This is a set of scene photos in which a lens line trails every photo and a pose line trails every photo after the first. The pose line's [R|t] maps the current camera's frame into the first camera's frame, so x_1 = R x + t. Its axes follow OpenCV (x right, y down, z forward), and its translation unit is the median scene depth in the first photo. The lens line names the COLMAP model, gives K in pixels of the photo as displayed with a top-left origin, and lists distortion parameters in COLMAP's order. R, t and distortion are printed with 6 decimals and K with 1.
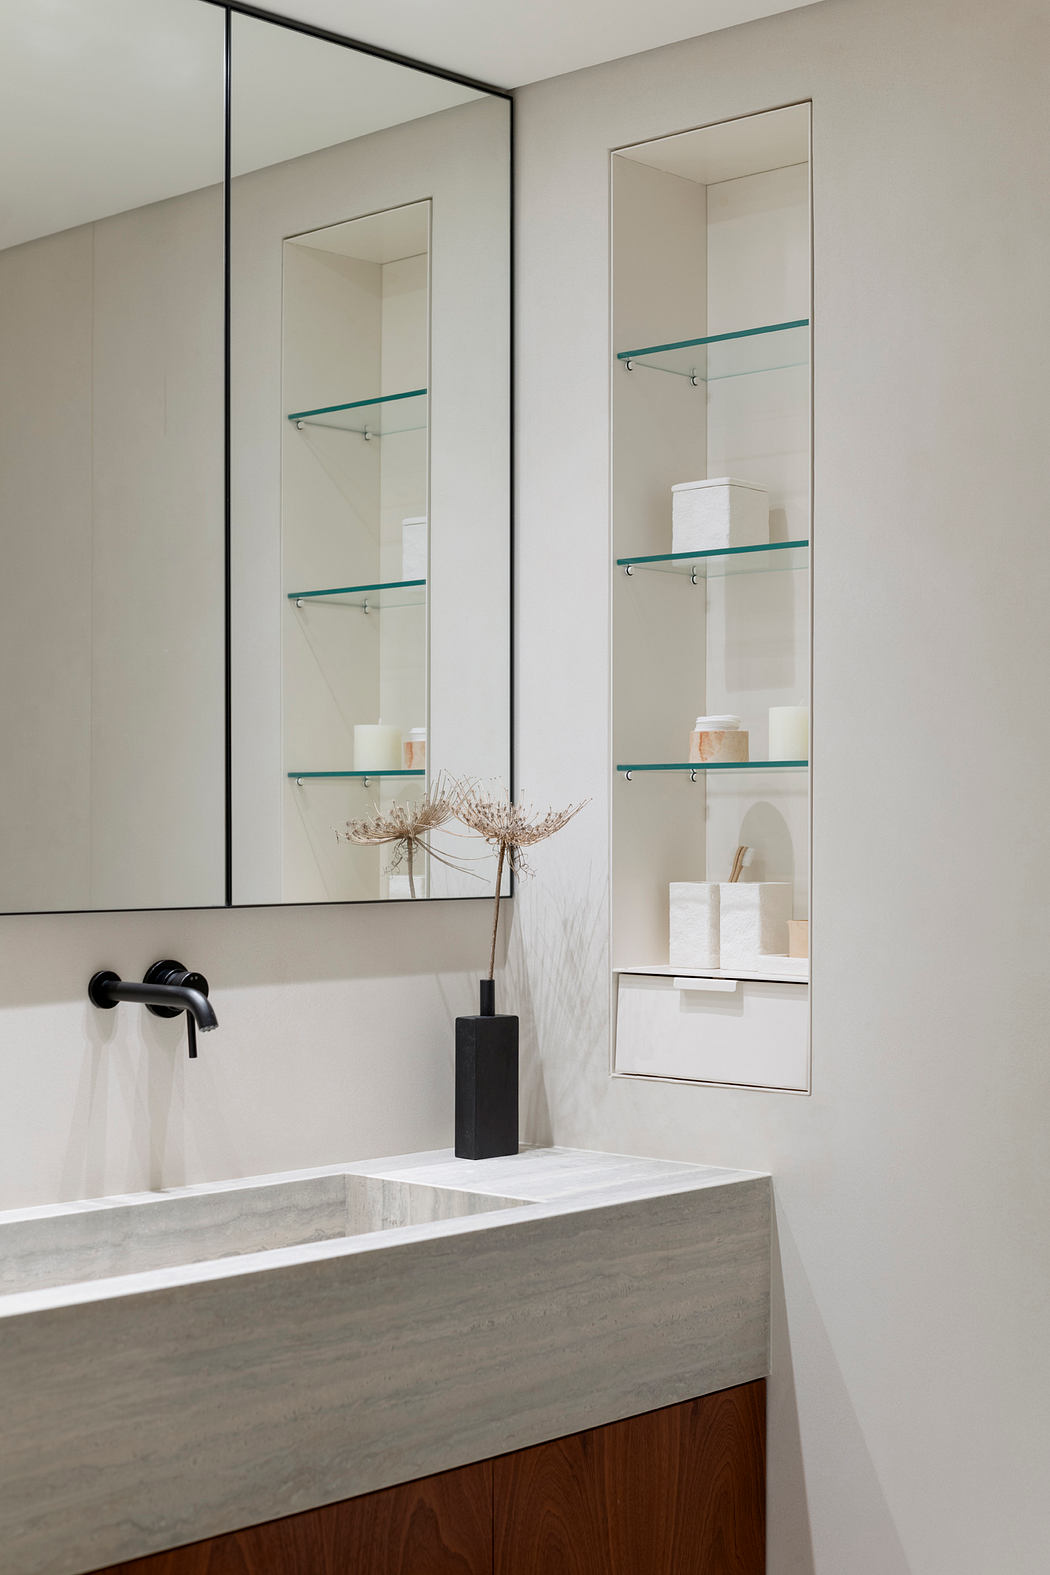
lens RADIAL K [[2345.9, 0, 525.0], [0, 2345.9, 787.5], [0, 0, 1]] dist [0.003797, 0.004008]
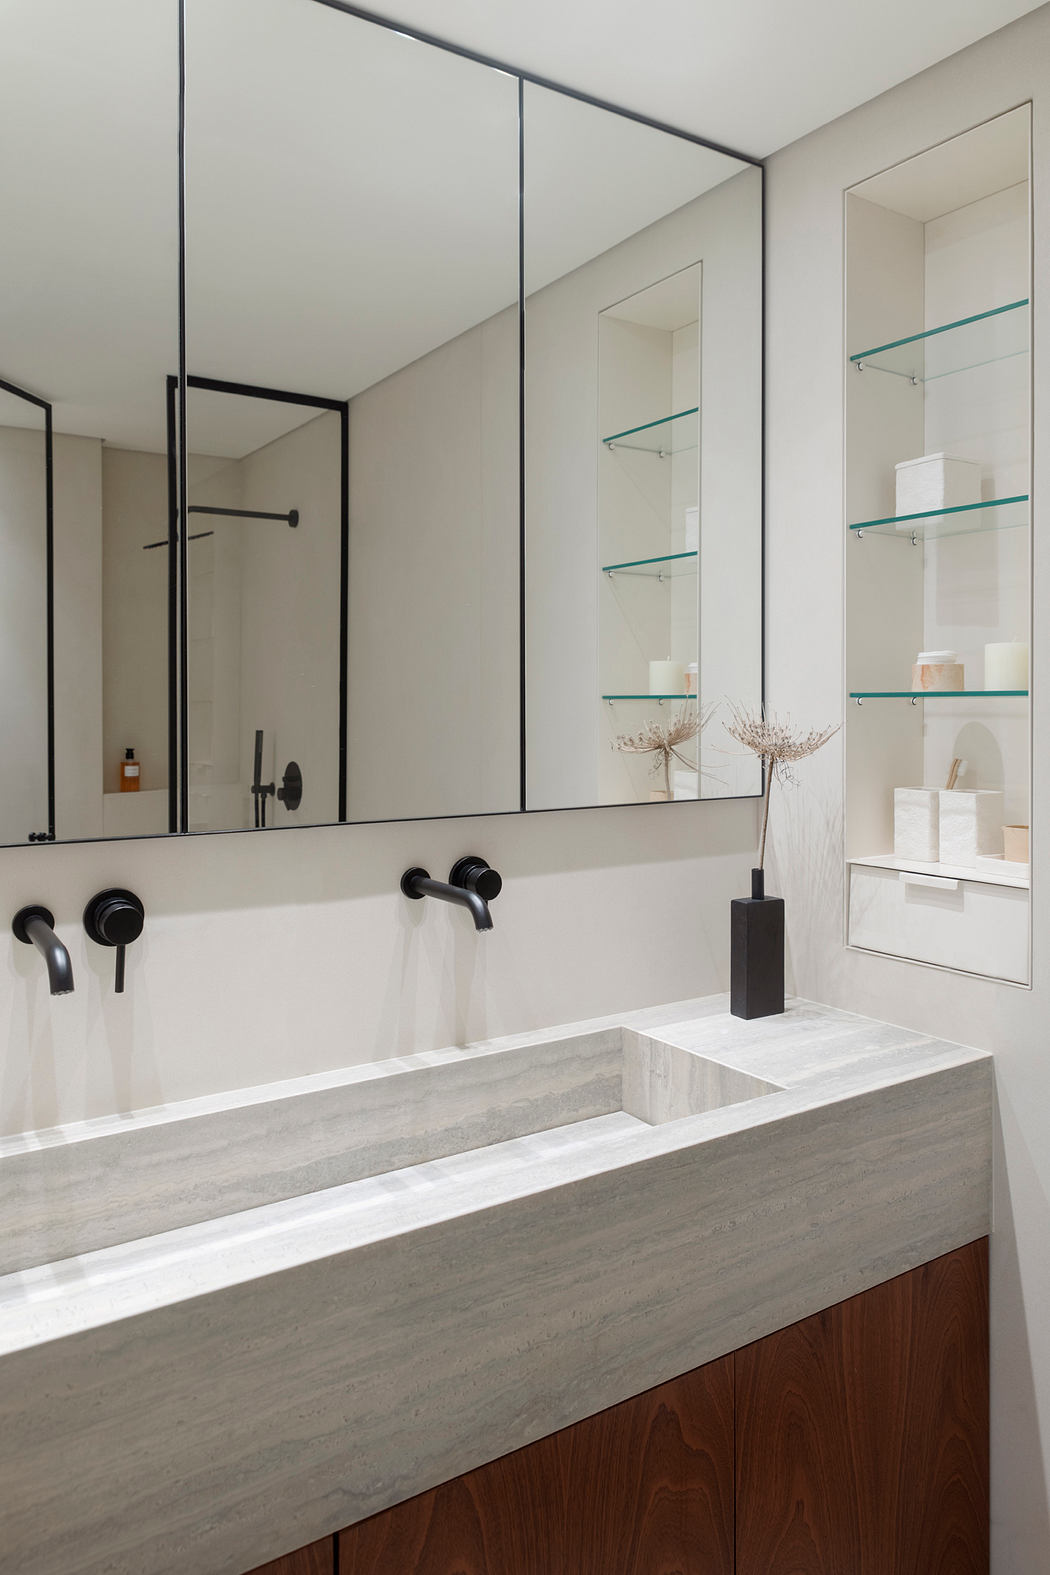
lens RADIAL K [[1115.0, 0, 526.6], [0, 1115.0, 708.0], [0, 0, 1]] dist [0.010168, -0.000297]
pose [[0.972939, -0.001070, -0.231058, 0.010719], [0.005381, 0.999823, 0.018029, -0.014340], [0.230998, -0.018785, 0.972773, 0.431973]]
